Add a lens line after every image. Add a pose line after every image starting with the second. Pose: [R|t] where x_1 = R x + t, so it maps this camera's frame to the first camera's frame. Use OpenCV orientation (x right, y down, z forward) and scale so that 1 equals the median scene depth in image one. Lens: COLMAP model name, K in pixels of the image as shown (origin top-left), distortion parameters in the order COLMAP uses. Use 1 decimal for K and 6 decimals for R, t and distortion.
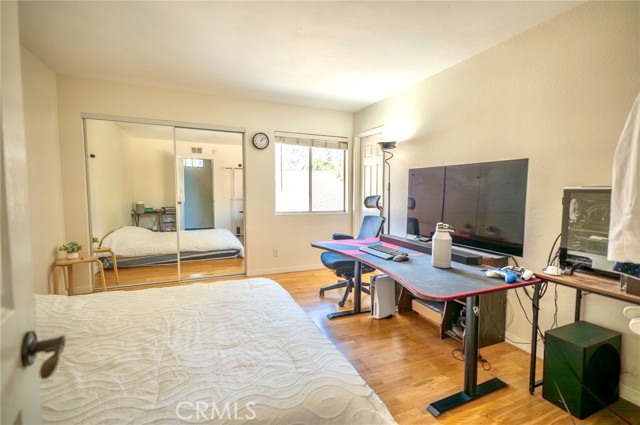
lens RADIAL K [[296.3, 0, 321.0], [0, 296.3, 210.4], [0, 0, 1]] dist [0.001343, 0.001746]
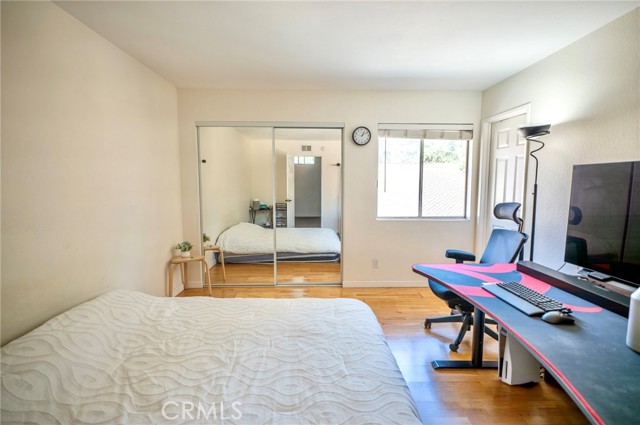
lens RADIAL K [[298.2, 0, 320.0], [0, 298.2, 212.5], [0, 0, 1]] dist [0.002856, 0.001100]
pose [[0.926539, 0.031441, -0.374884, 0.022199], [-0.020370, 0.999233, 0.033458, -0.037524], [0.375648, -0.023364, 0.926468, 0.140069]]
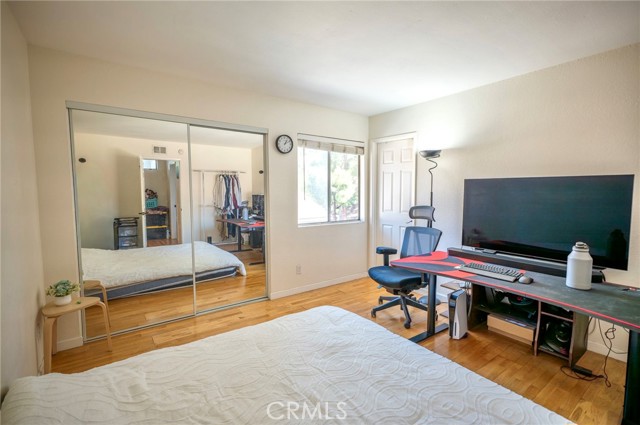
lens RADIAL K [[296.3, 0, 321.0], [0, 296.3, 210.4], [0, 0, 1]] dist [0.001343, 0.001746]
pose [[0.974060, -0.022769, 0.225140, -0.318360], [0.022156, 0.999741, 0.005252, -0.043431], [-0.225201, -0.000128, 0.974312, 0.130365]]
